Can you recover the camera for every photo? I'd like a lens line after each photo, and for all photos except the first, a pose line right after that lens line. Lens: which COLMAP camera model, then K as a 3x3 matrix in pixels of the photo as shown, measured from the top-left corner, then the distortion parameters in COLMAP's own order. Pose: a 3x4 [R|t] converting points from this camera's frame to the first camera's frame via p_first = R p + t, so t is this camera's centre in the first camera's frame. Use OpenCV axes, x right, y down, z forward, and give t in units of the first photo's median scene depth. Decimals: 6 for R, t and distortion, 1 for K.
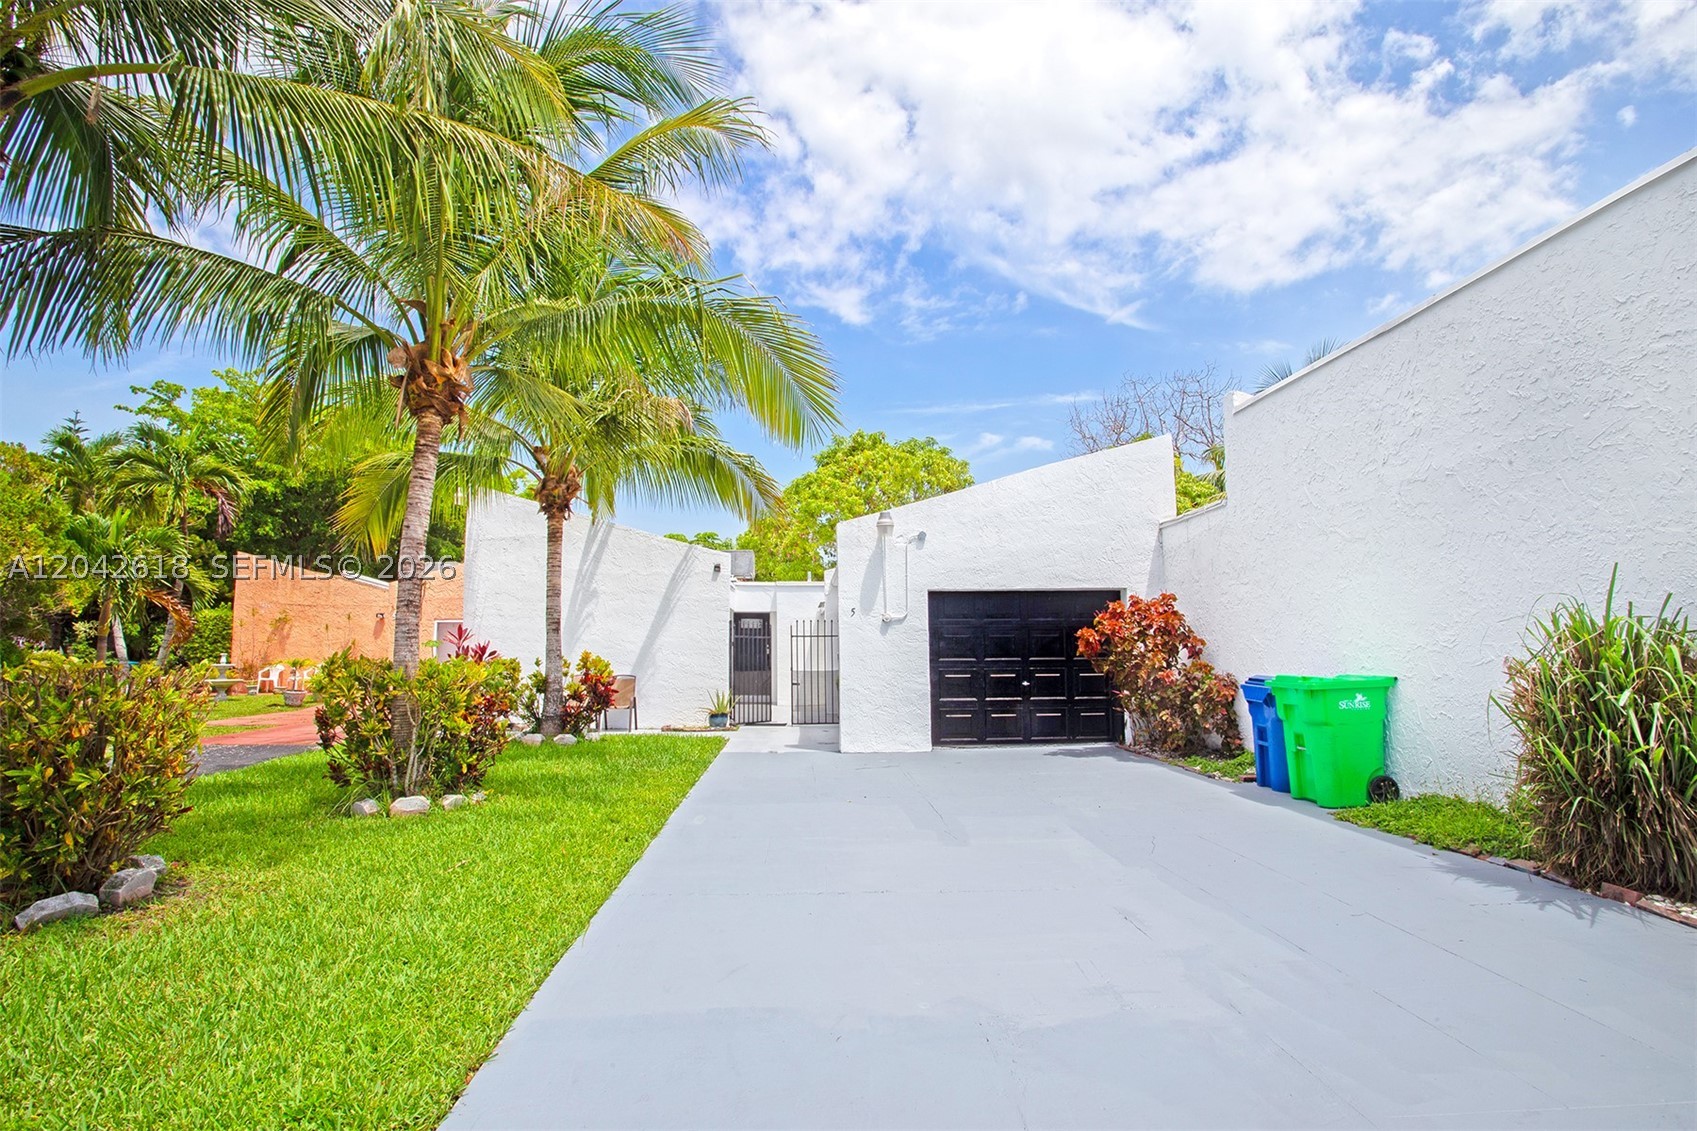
lens RADIAL K [[830.6, 0, 852.8], [0, 830.6, 582.9], [0, 0, 1]] dist [-0.062523, 0.026602]
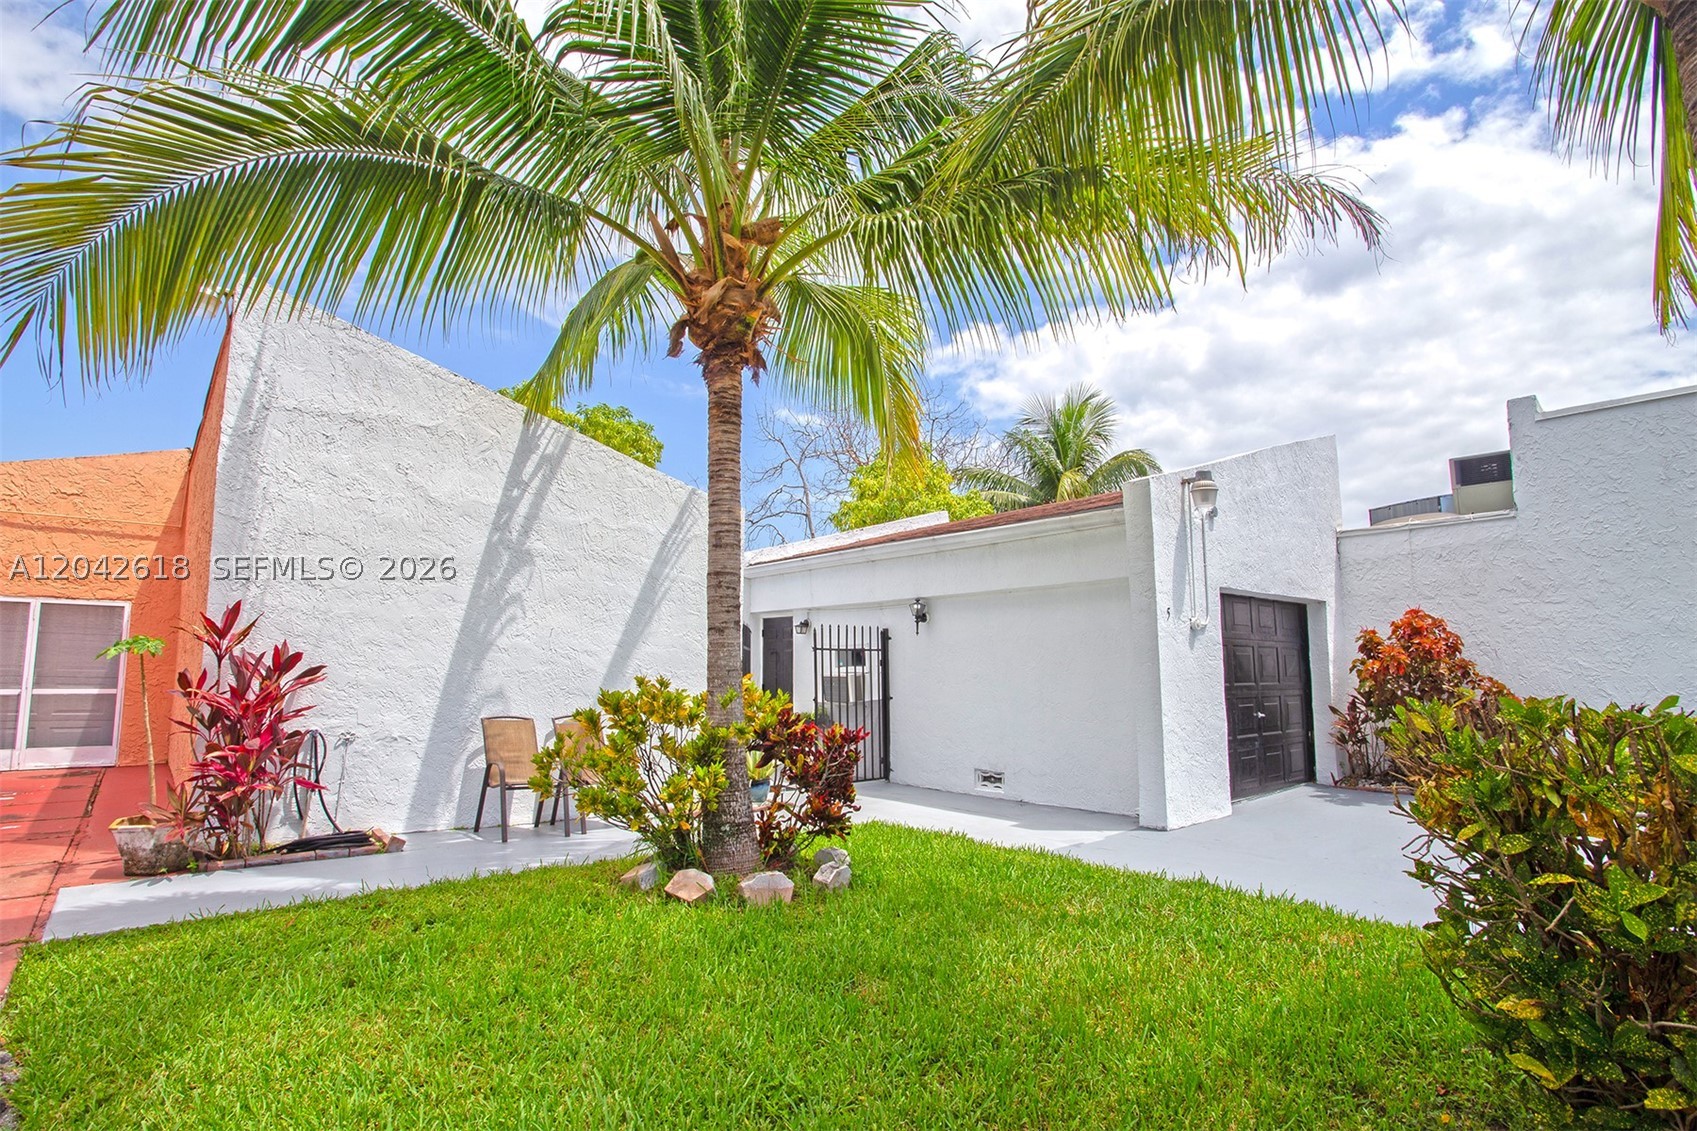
lens RADIAL K [[830.6, 0, 852.8], [0, 830.6, 582.9], [0, 0, 1]] dist [-0.062523, 0.026602]
pose [[0.792199, 0.069419, 0.606302, -0.597680], [-0.055151, 0.997588, -0.042159, 0.051730], [-0.607766, -0.000040, 0.794116, 0.627729]]
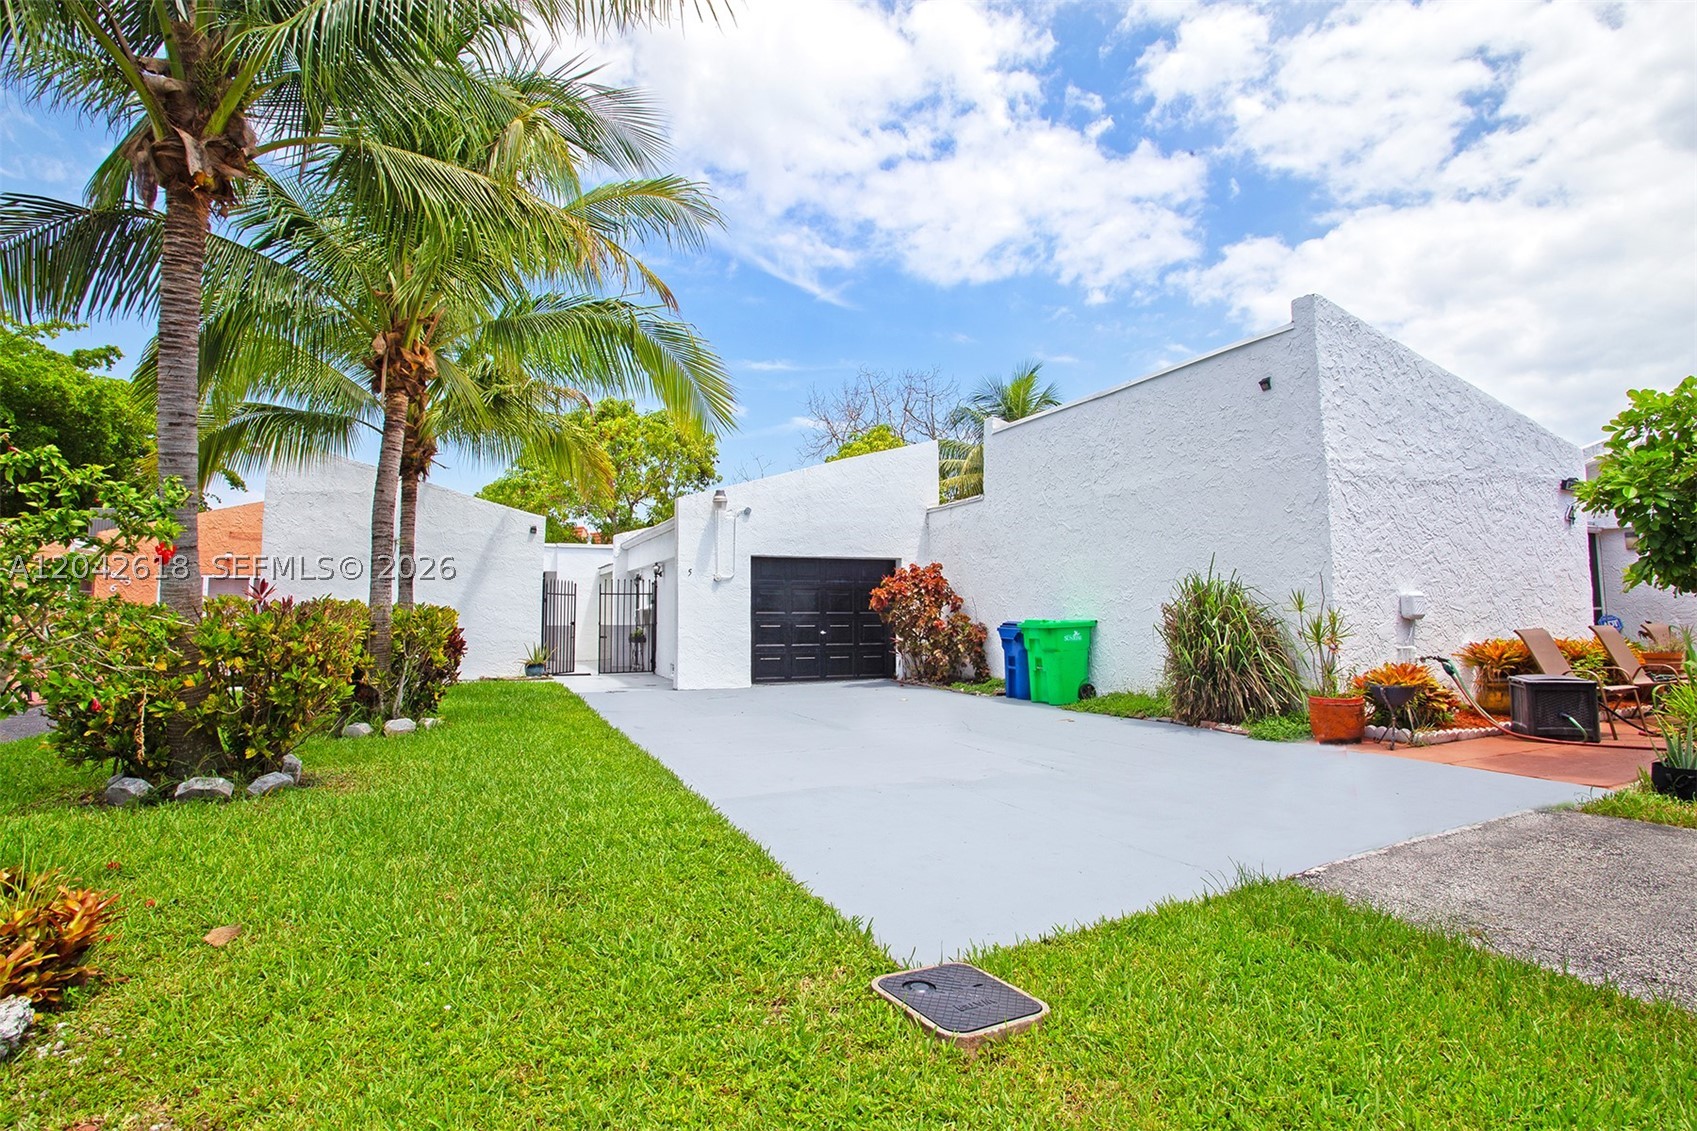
lens RADIAL K [[830.6, 0, 852.8], [0, 830.6, 582.9], [0, 0, 1]] dist [-0.062523, 0.026602]
pose [[0.939416, 0.014526, 0.342472, -0.184495], [-0.028398, 0.998965, 0.035527, 0.001063], [-0.341601, -0.043100, 0.938856, -0.191736]]
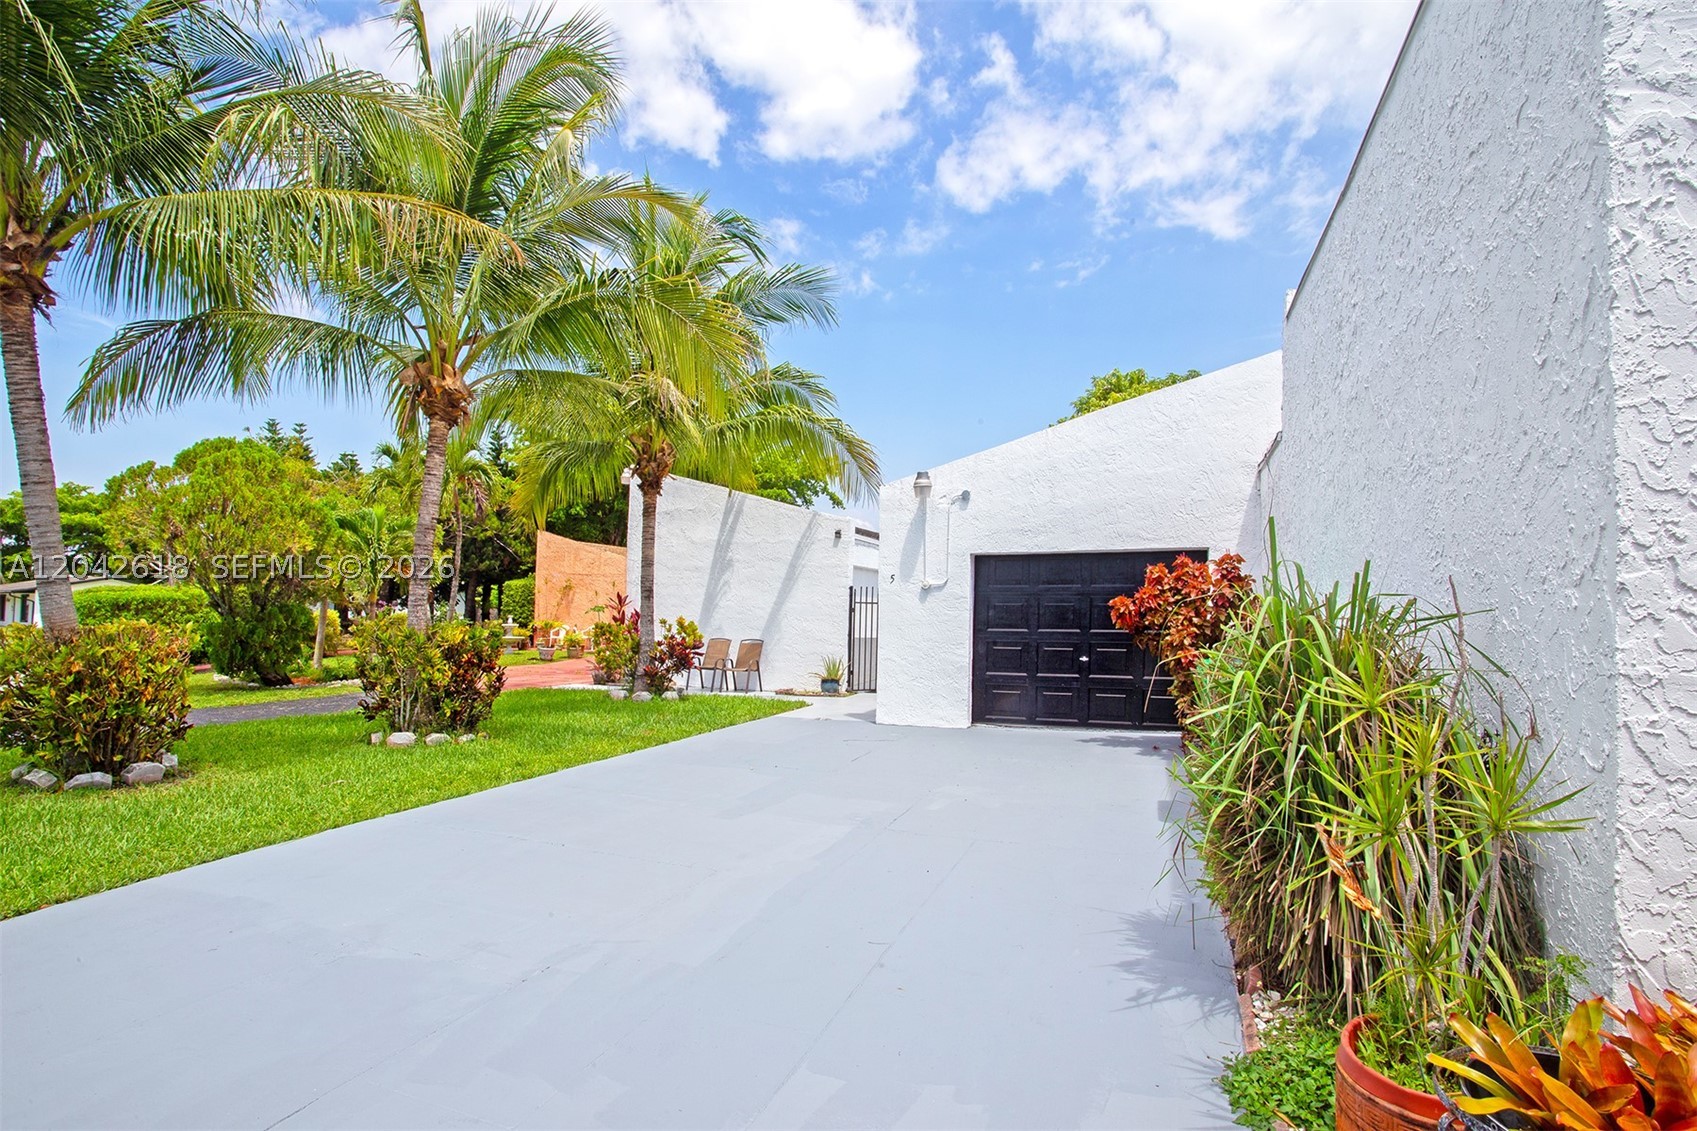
lens RADIAL K [[860.9, 0, 835.9], [0, 860.9, 606.3], [0, 0, 1]] dist [-0.061234, 0.030029]
pose [[0.909504, 0.004927, -0.415666, 0.351324], [0.025631, 0.997363, 0.067904, -0.002212], [0.414904, -0.072413, 0.906979, 0.071683]]
